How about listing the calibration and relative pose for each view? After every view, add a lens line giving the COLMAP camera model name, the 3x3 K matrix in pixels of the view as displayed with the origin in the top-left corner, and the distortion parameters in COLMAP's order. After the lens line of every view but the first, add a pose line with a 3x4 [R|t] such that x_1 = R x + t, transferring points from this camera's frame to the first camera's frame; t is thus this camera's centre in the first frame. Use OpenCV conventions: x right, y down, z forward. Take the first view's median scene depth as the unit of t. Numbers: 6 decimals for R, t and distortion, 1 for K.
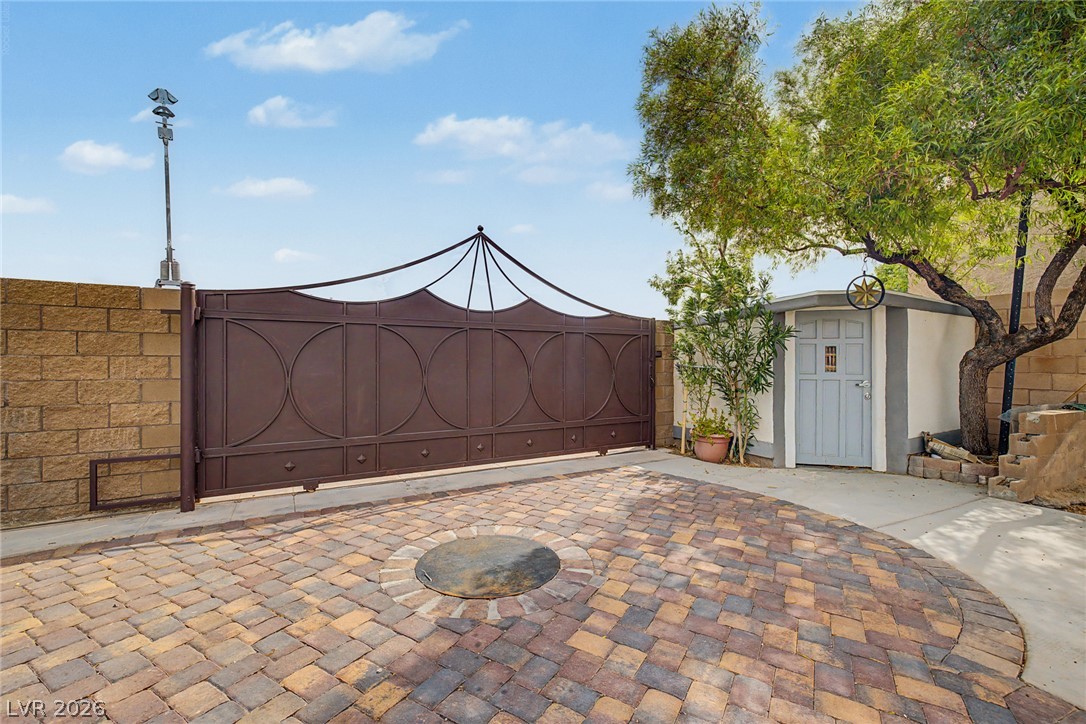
lens RADIAL K [[441.1, 0, 543.0], [0, 441.1, 362.0], [0, 0, 1]] dist [0.000548, 0.000037]
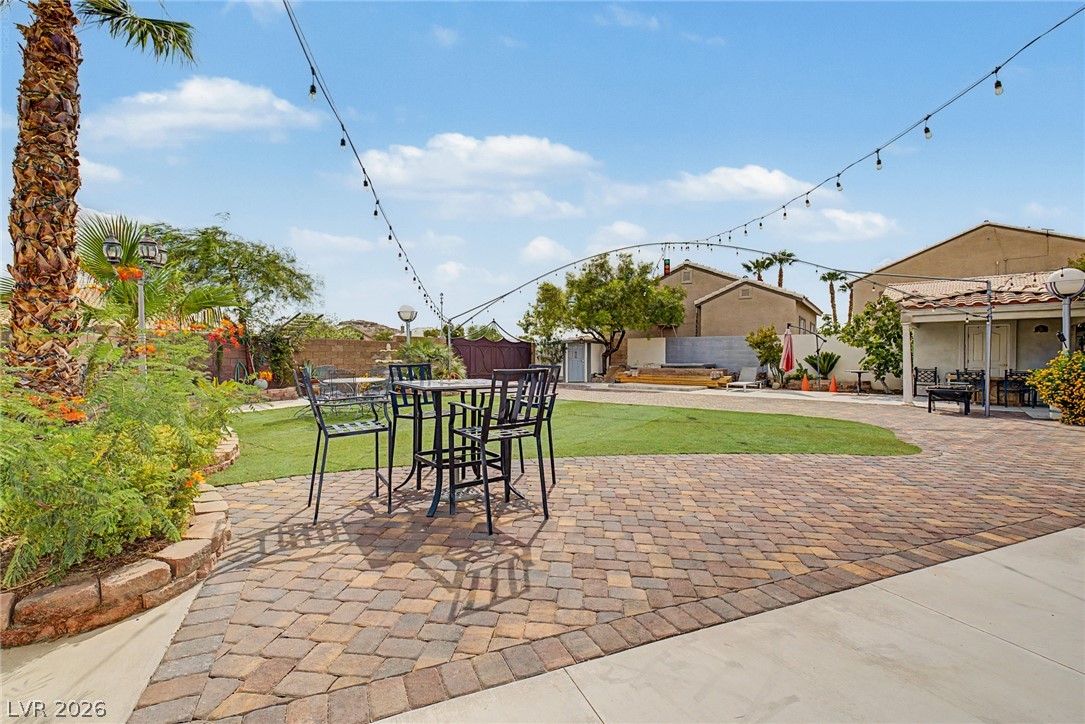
lens RADIAL K [[440.7, 0, 542.5], [0, 440.7, 362.0], [0, 0, 1]] dist [0.000548, 0.000037]
pose [[0.905008, 0.004837, 0.425368, -1.325053], [-0.004226, 0.999988, -0.002380, 0.068729], [-0.425374, 0.000357, 0.905017, -2.495431]]
